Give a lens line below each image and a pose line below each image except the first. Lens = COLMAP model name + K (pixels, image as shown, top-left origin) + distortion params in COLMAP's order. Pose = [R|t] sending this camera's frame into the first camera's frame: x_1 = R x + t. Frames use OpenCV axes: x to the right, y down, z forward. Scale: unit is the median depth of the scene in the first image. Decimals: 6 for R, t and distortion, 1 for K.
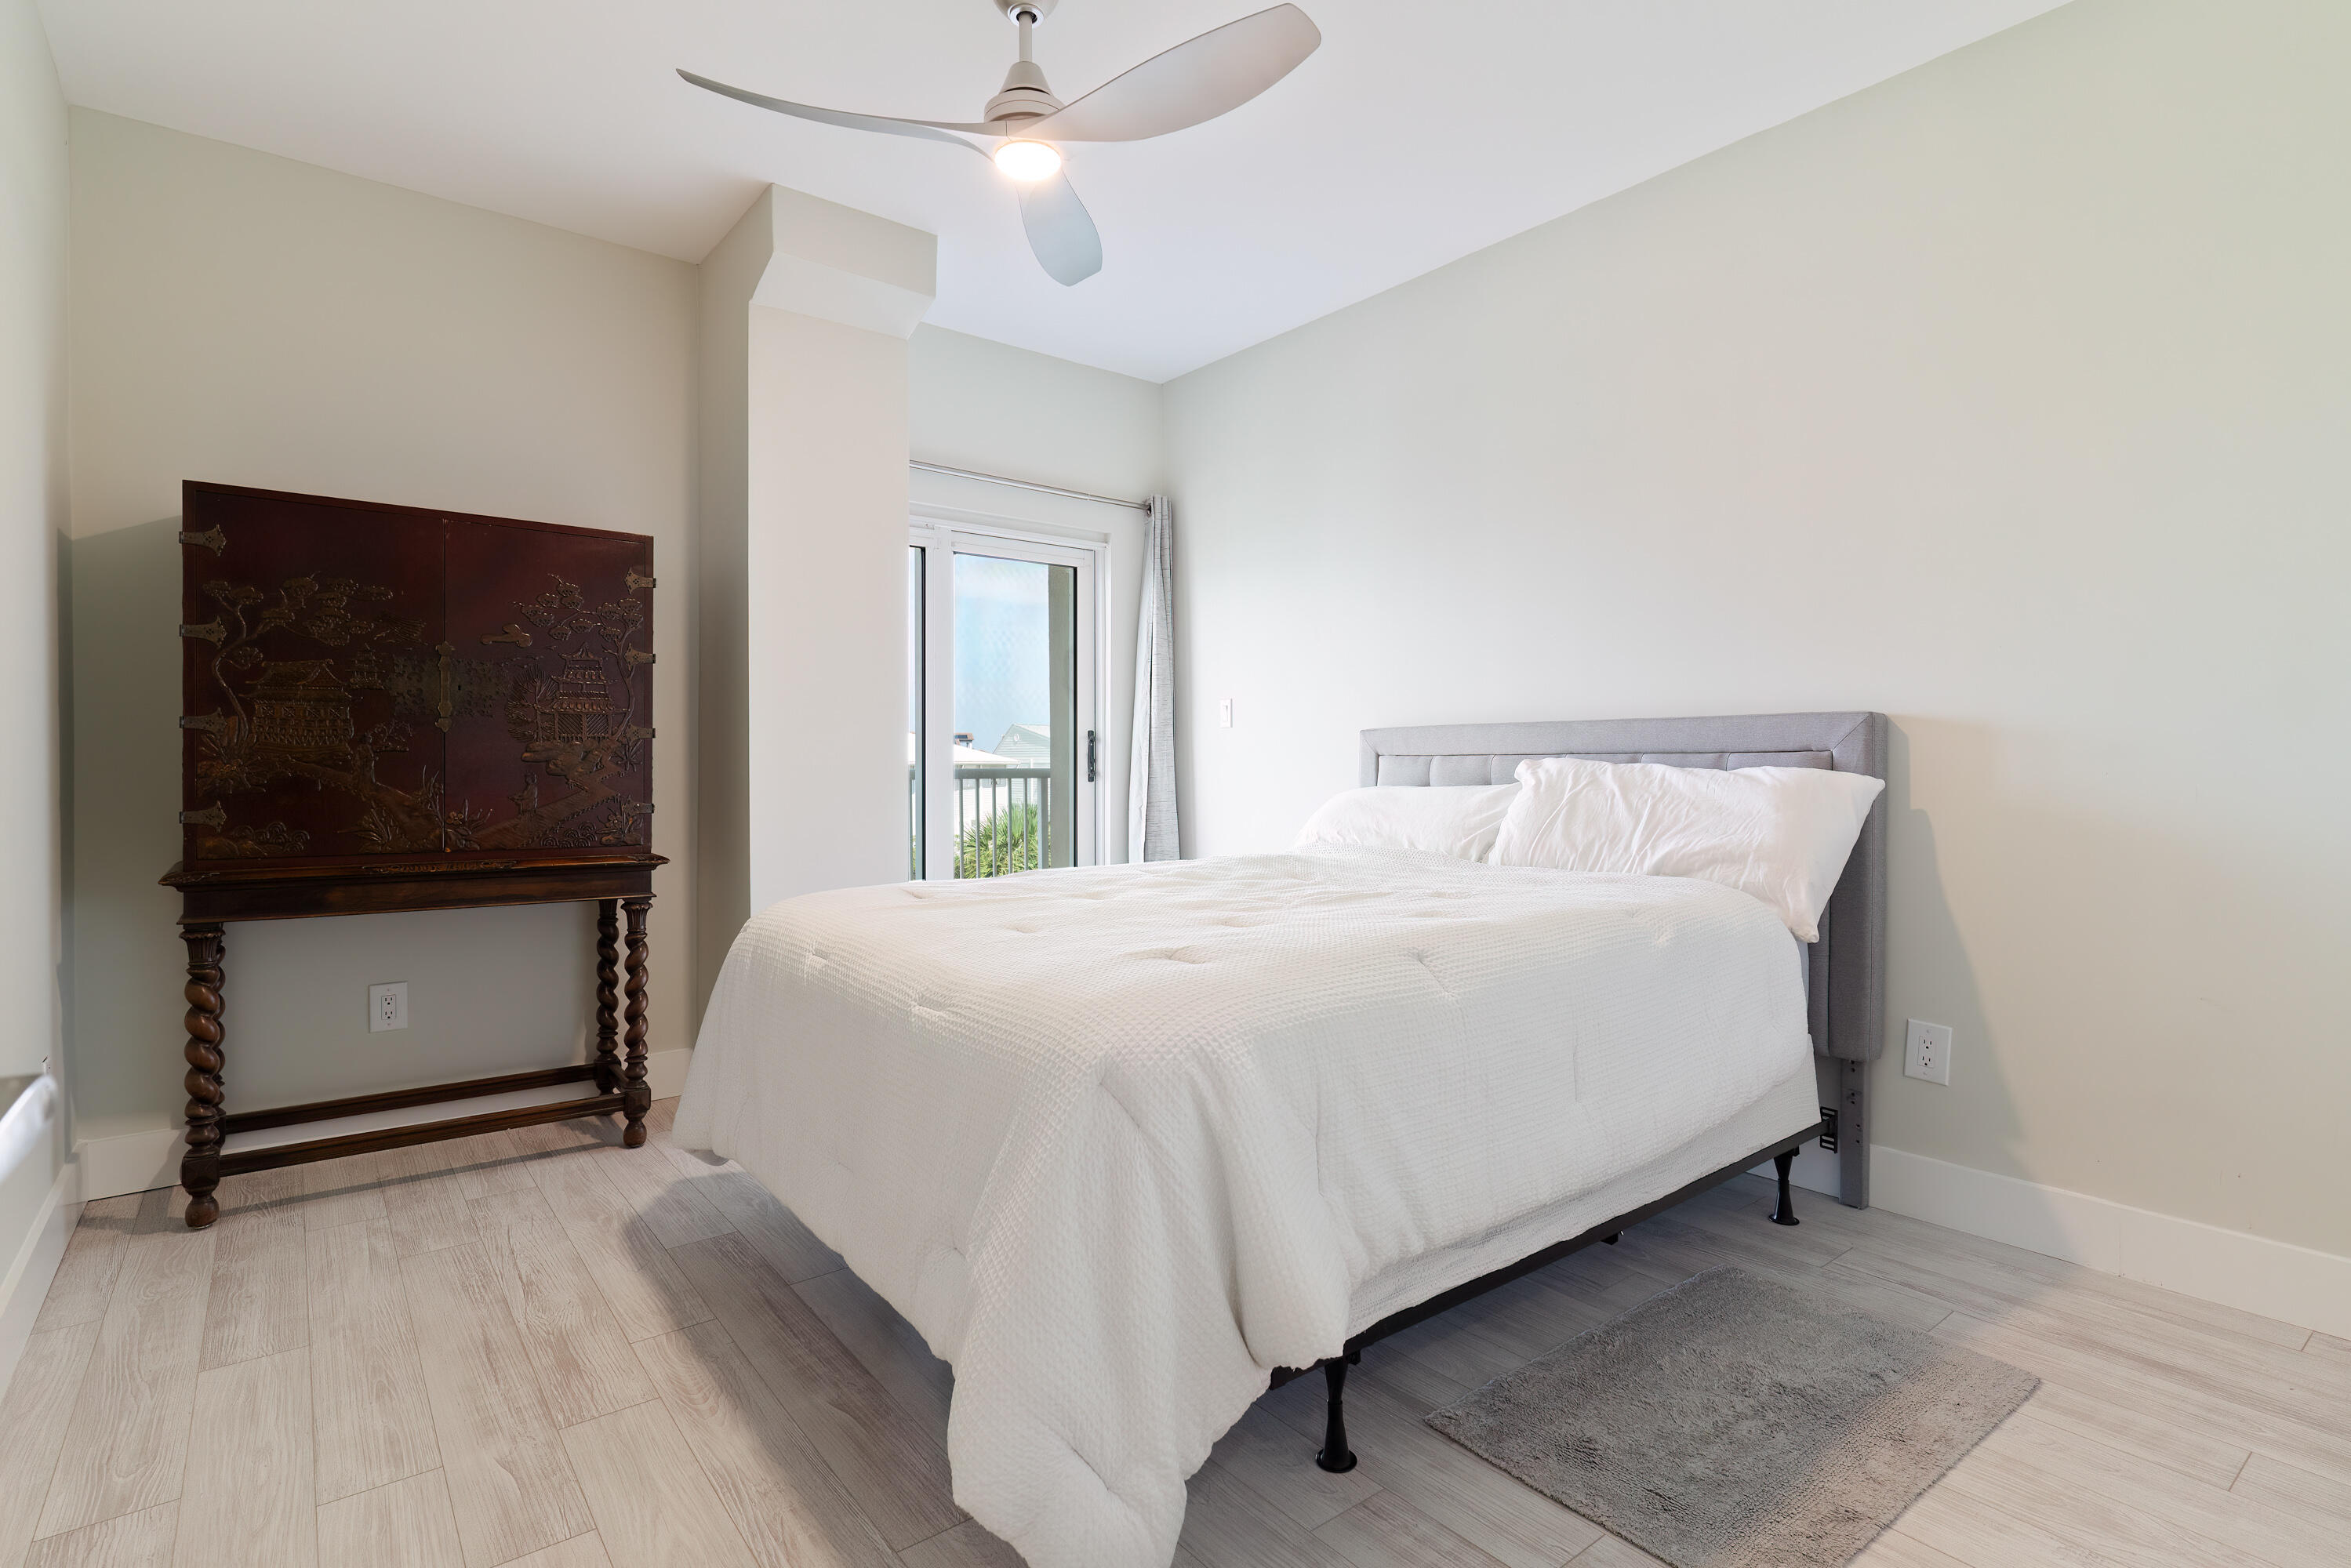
lens RADIAL K [[1144.4, 0, 1182.2], [0, 1144.4, 765.1], [0, 0, 1]] dist [-0.002092, 0.003717]
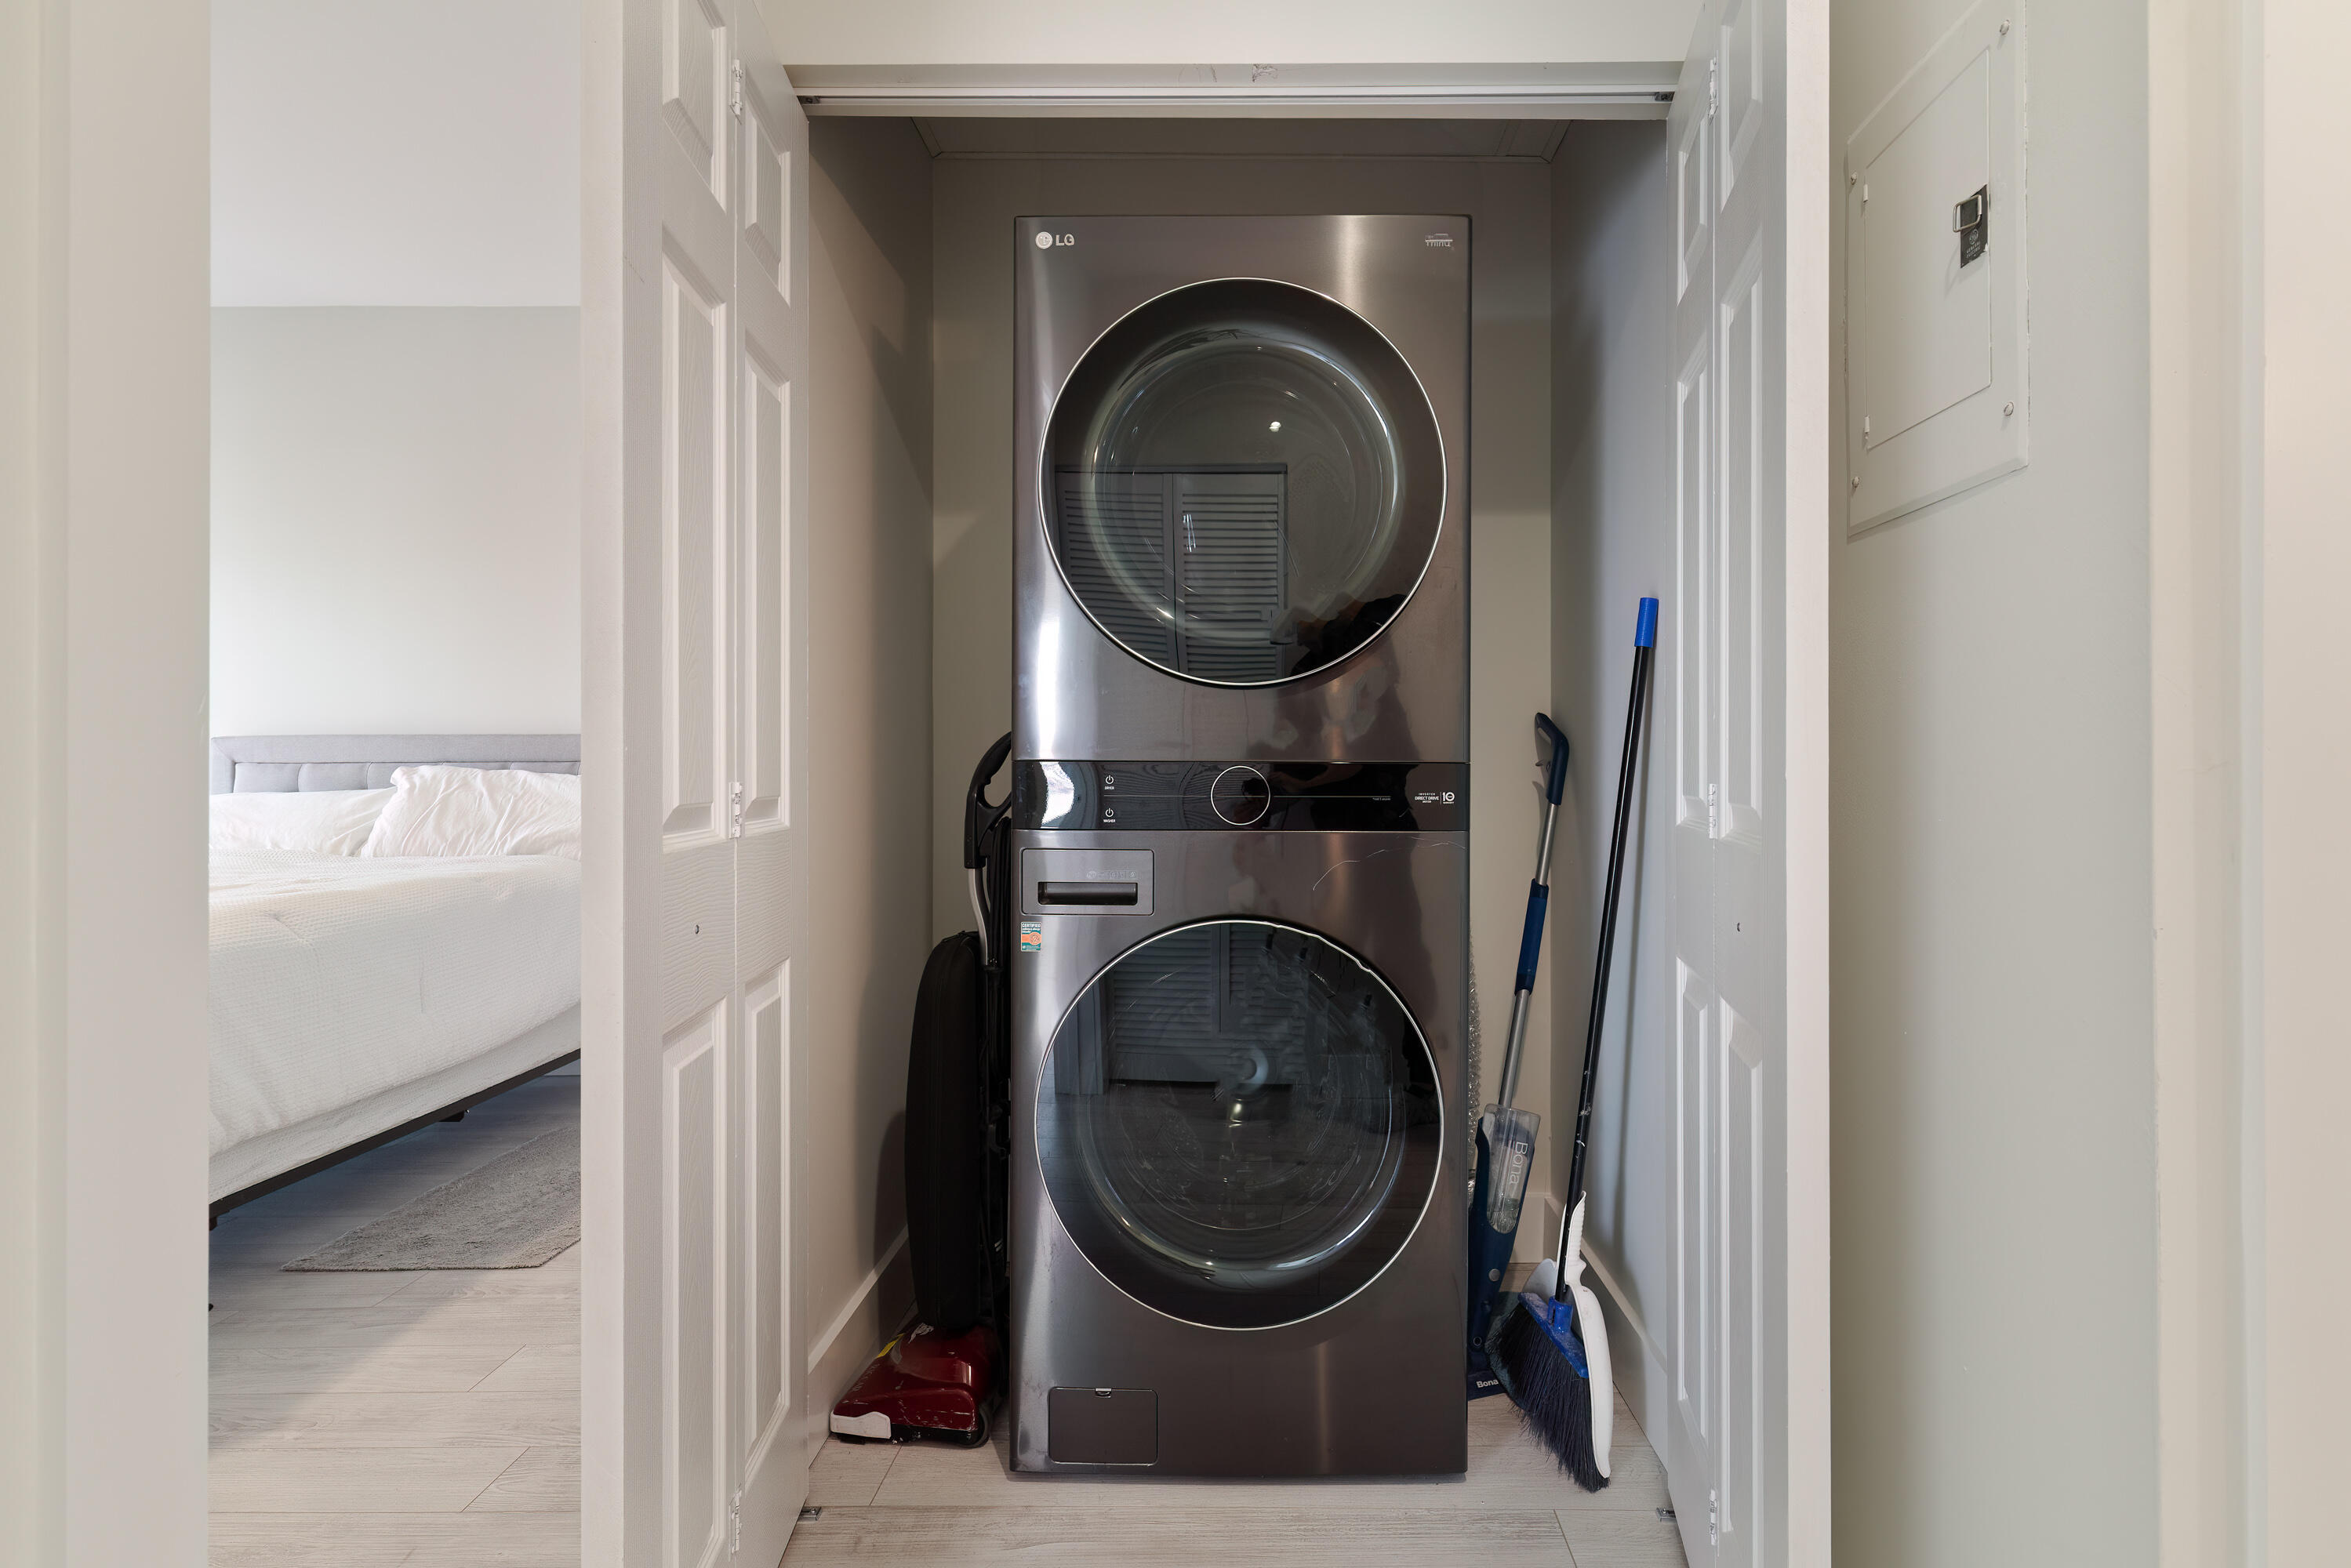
lens RADIAL K [[1144.4, 0, 1235.2], [0, 1144.4, 765.2], [0, 0, 1]] dist [-0.002092, 0.003717]
pose [[0.631238, 0.001054, 0.775588, -0.073789], [0.004630, 0.999976, -0.005128, 0.003610], [-0.775575, 0.006828, 0.631218, -0.429909]]
